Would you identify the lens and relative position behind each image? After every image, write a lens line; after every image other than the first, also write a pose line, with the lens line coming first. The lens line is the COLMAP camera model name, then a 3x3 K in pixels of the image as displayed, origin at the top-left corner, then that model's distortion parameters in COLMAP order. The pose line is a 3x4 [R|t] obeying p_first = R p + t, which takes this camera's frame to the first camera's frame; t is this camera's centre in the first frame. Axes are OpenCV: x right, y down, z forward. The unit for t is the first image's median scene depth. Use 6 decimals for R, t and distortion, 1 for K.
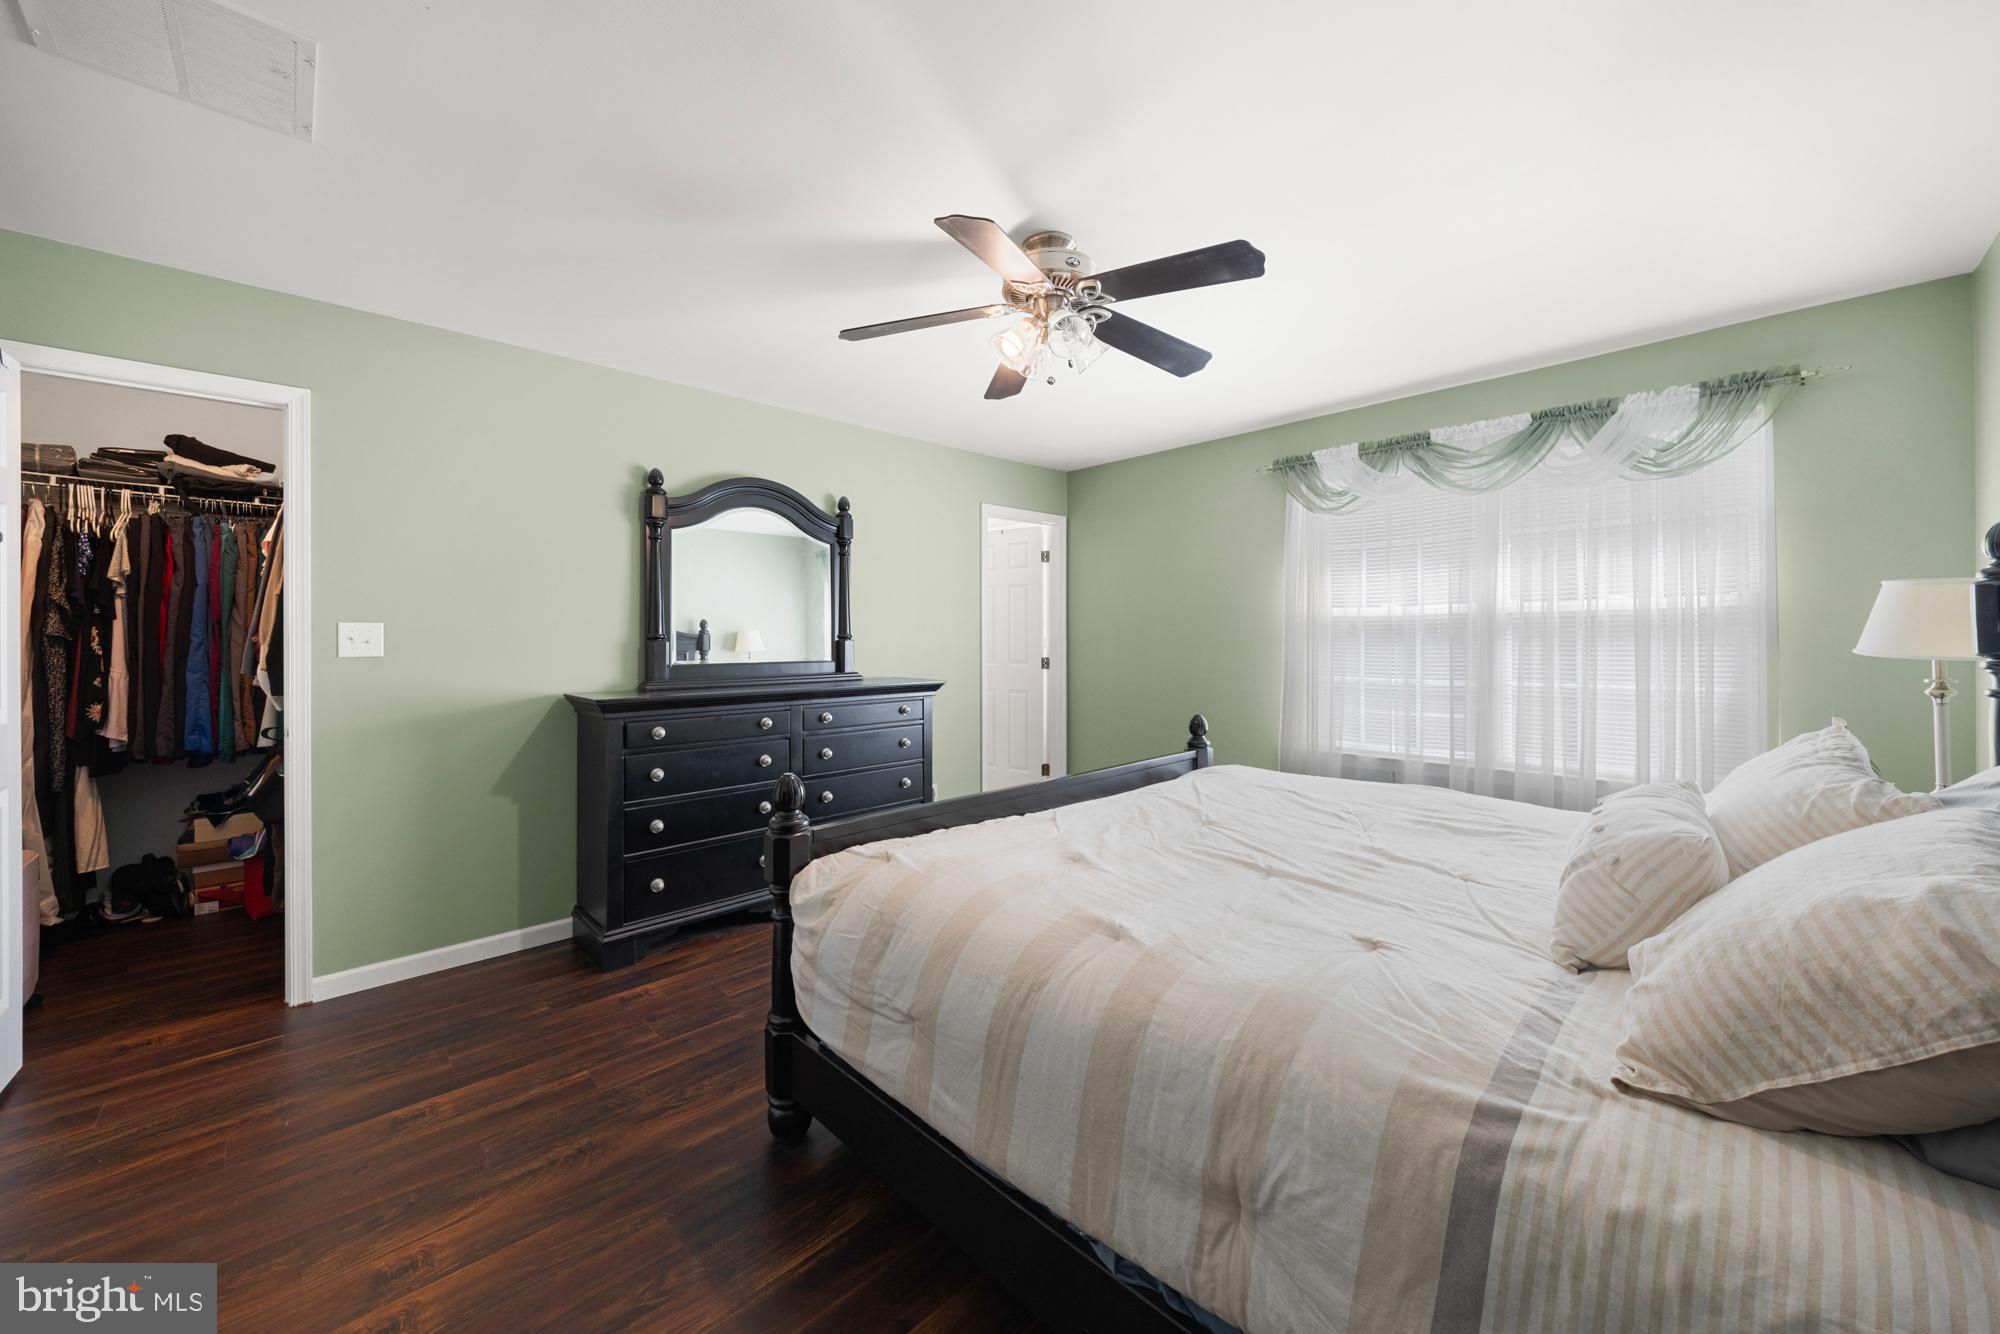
lens RADIAL K [[746.4, 0, 992.5], [0, 746.4, 636.8], [0, 0, 1]] dist [-0.001482, -0.000061]
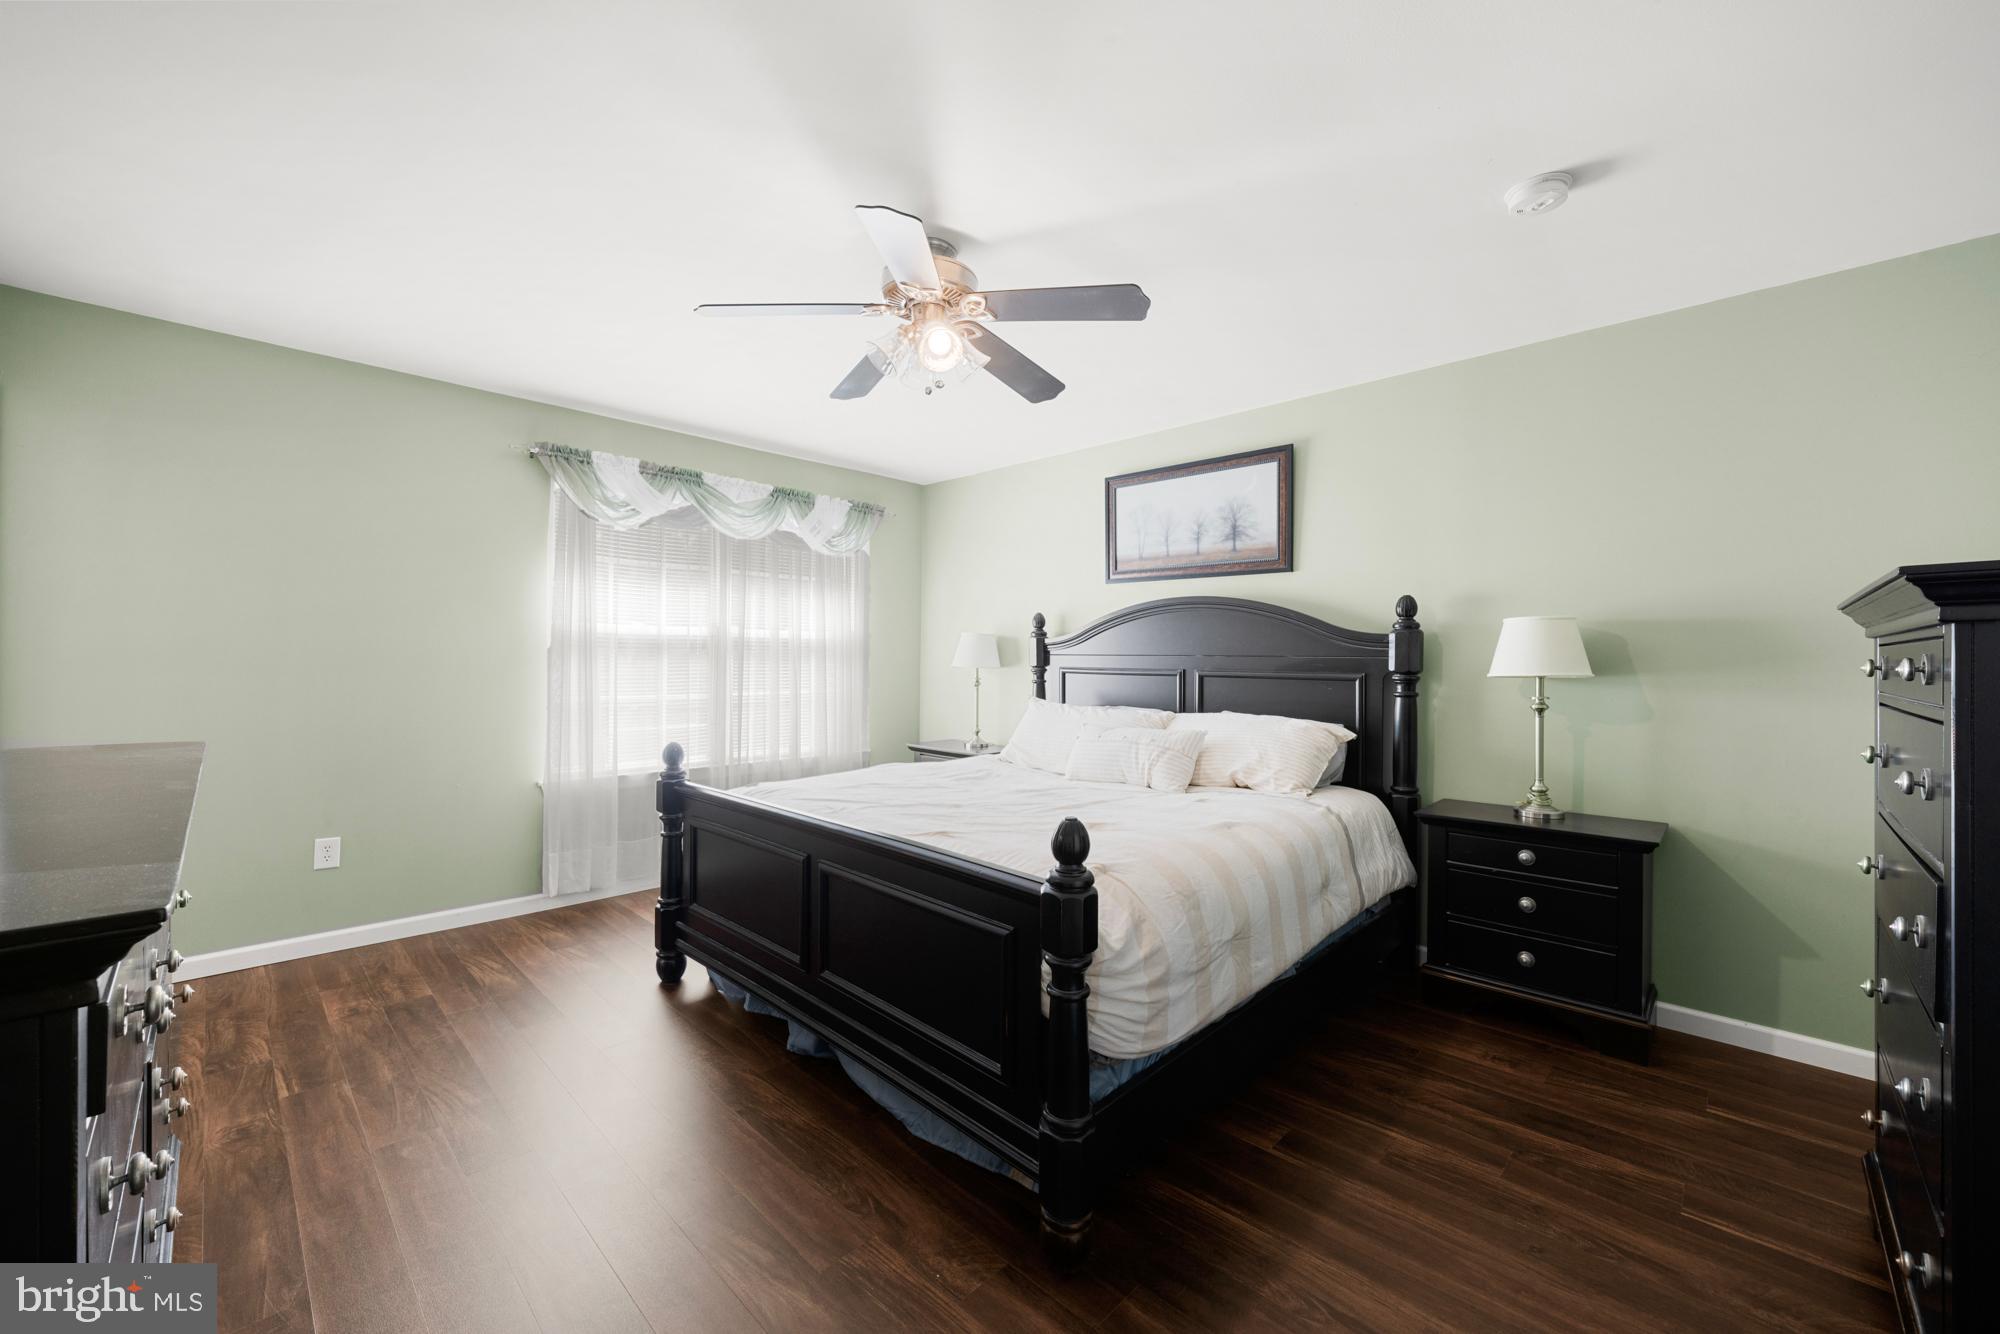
lens RADIAL K [[772.7, 0, 998.1], [0, 772.7, 663.5], [0, 0, 1]] dist [-0.008318, 0.002035]
pose [[-0.052822, 0.003159, 0.998599, -0.666952], [-0.012724, 0.999912, -0.003837, 0.013212], [-0.998523, -0.012909, -0.052777, 0.680622]]
